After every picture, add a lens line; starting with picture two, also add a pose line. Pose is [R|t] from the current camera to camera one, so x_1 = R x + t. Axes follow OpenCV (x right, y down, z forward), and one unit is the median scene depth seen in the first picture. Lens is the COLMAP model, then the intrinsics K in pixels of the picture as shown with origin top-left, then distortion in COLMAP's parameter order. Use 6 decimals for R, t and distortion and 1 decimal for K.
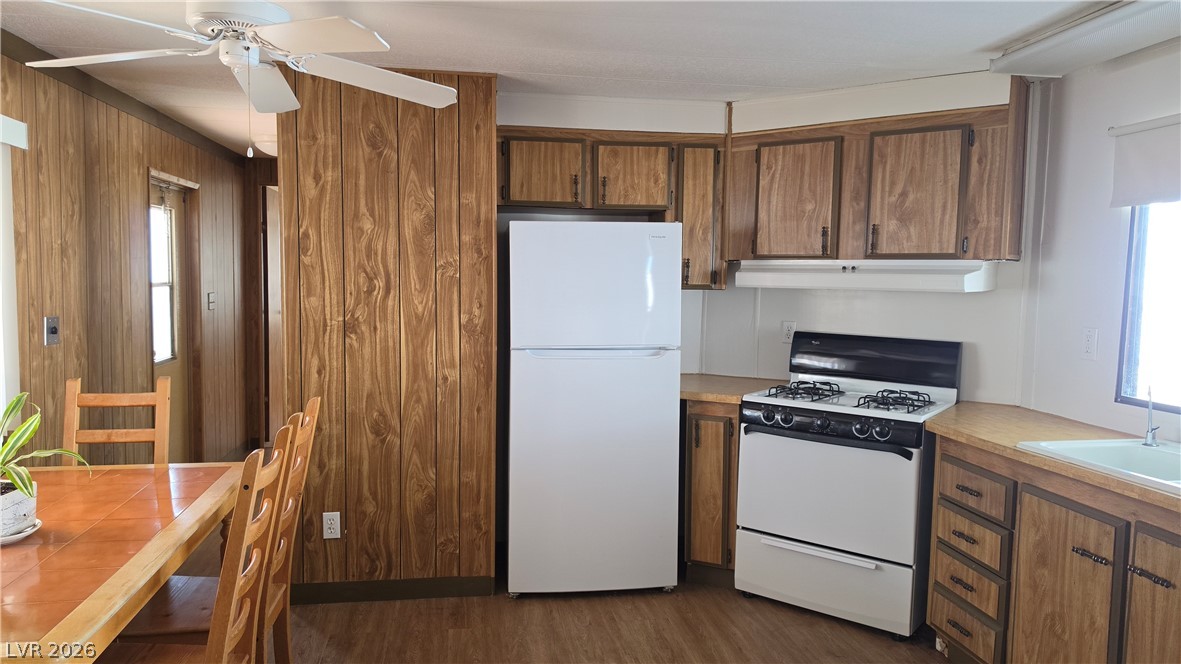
lens RADIAL K [[815.4, 0, 587.2], [0, 815.4, 332.3], [0, 0, 1]] dist [0.102652, -0.157898]
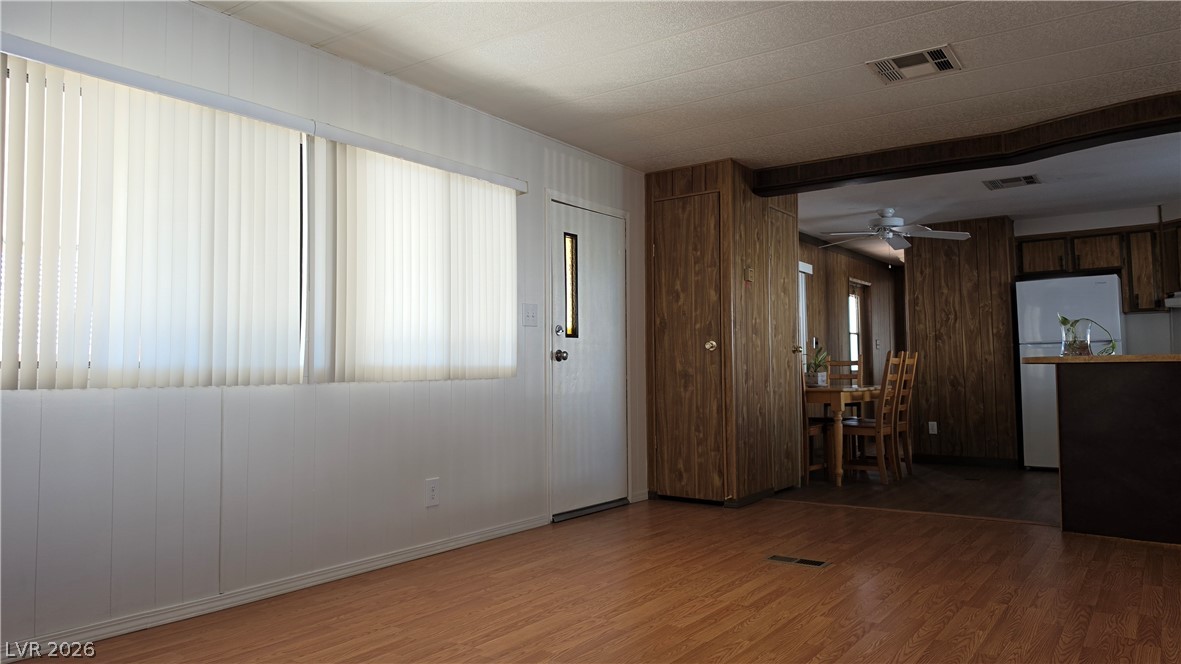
lens RADIAL K [[817.8, 0, 571.1], [0, 817.8, 326.6], [0, 0, 1]] dist [0.086971, -0.119042]
pose [[0.710001, -0.062395, -0.701431, 0.567697], [-0.030440, 0.992417, -0.119092, 0.257866], [0.703542, 0.105907, 0.702718, -1.250428]]
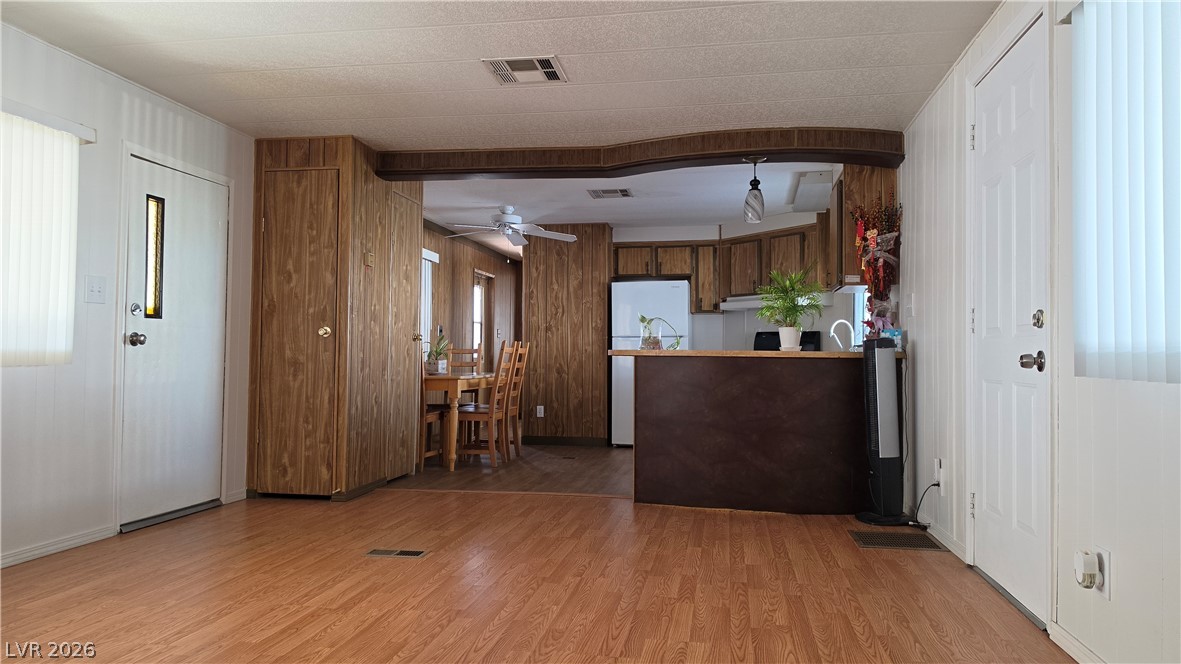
lens RADIAL K [[815.4, 0, 587.2], [0, 815.4, 332.3], [0, 0, 1]] dist [0.102652, -0.157898]
pose [[0.947182, -0.019700, -0.320090, 0.579543], [-0.014341, 0.994511, -0.103644, 0.247810], [0.320374, 0.102760, 0.941701, -1.205272]]
